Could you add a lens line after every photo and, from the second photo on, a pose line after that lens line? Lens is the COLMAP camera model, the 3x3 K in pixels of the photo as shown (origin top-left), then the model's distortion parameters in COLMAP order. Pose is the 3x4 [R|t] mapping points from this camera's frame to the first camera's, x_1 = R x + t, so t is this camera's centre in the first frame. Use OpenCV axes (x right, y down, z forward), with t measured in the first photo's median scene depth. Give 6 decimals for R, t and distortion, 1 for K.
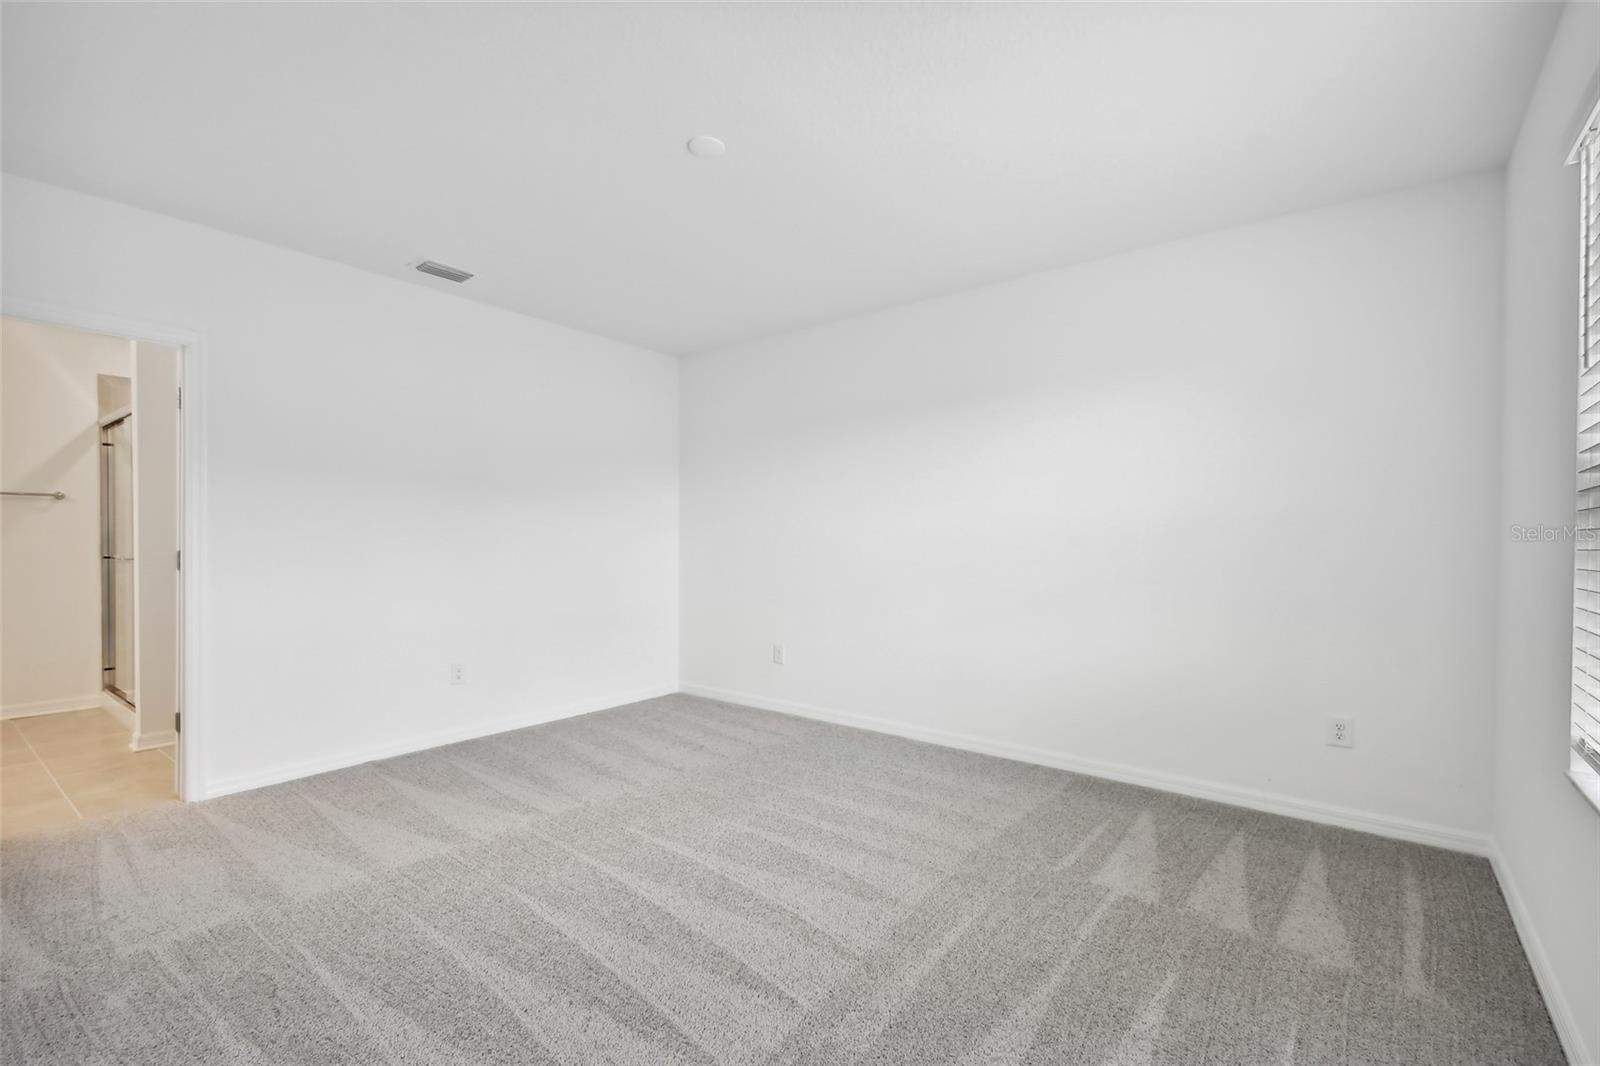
lens RADIAL K [[704.8, 0, 799.2], [0, 704.8, 560.5], [0, 0, 1]] dist [0.027154, -0.015316]
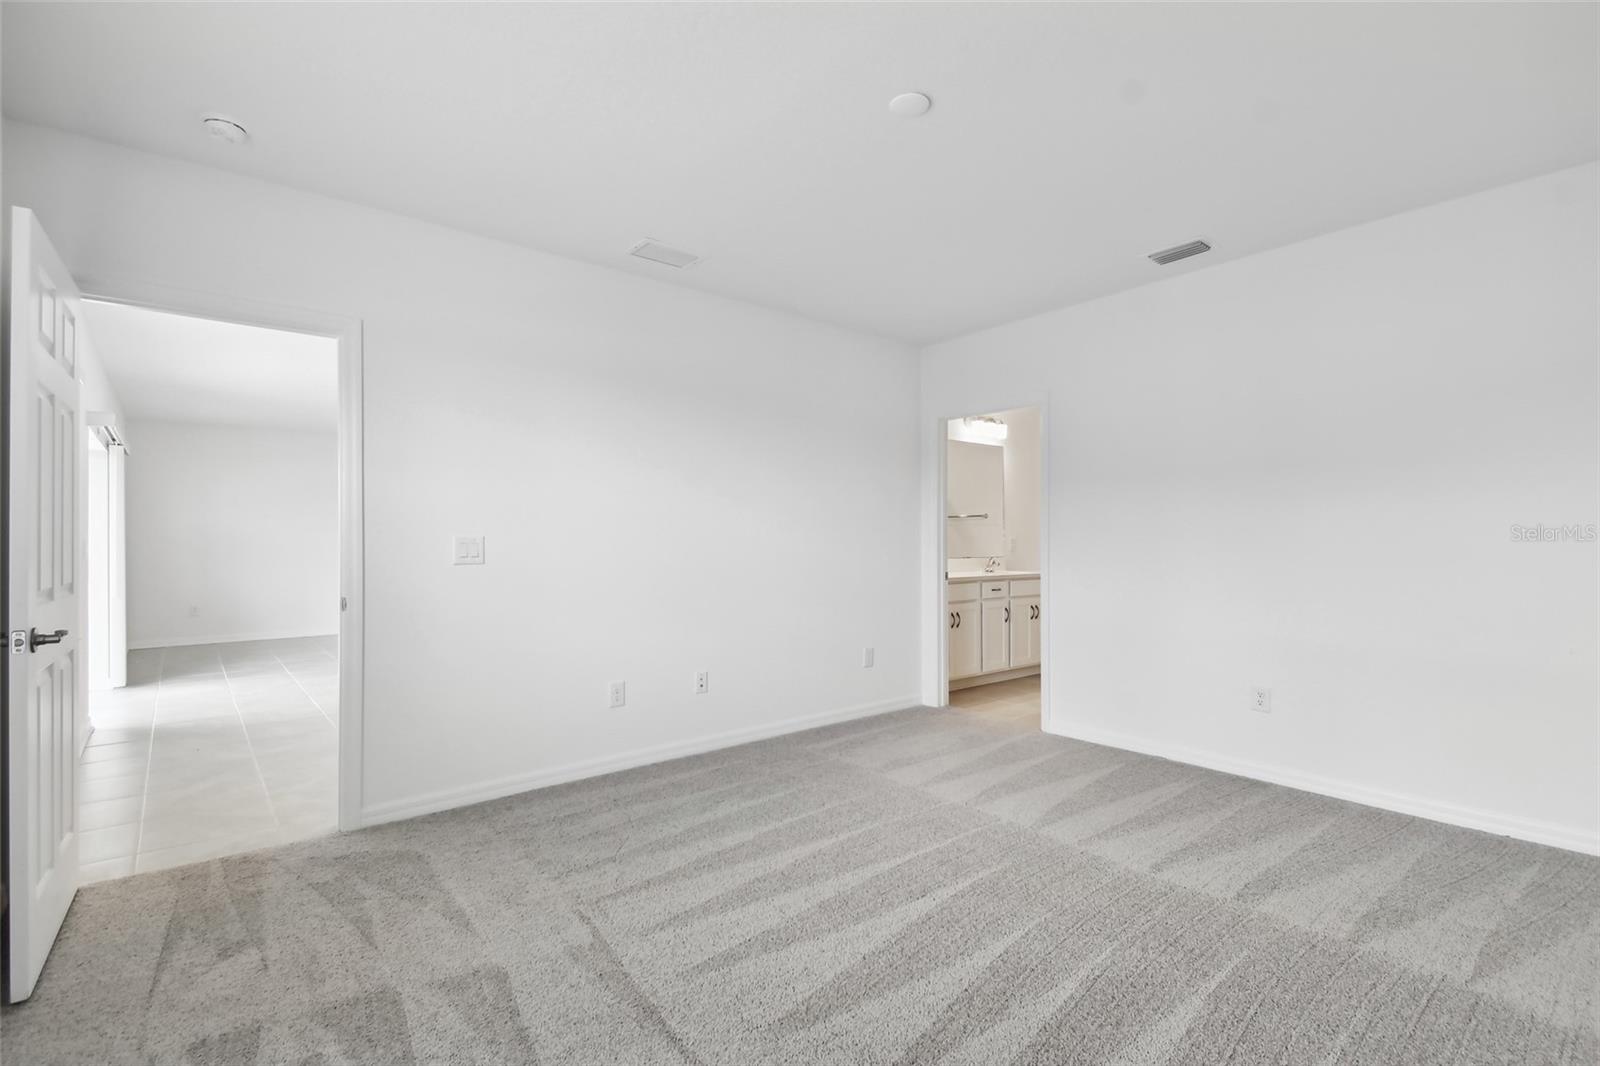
lens RADIAL K [[720.7, 0, 800.0], [0, 720.7, 533.0], [0, 0, 1]] dist [0.062998, -0.031934]
pose [[-0.227418, -0.021003, -0.973571, 0.409387], [-0.015445, 0.999719, -0.017960, -0.008605], [0.973675, 0.010953, -0.227679, 0.544424]]
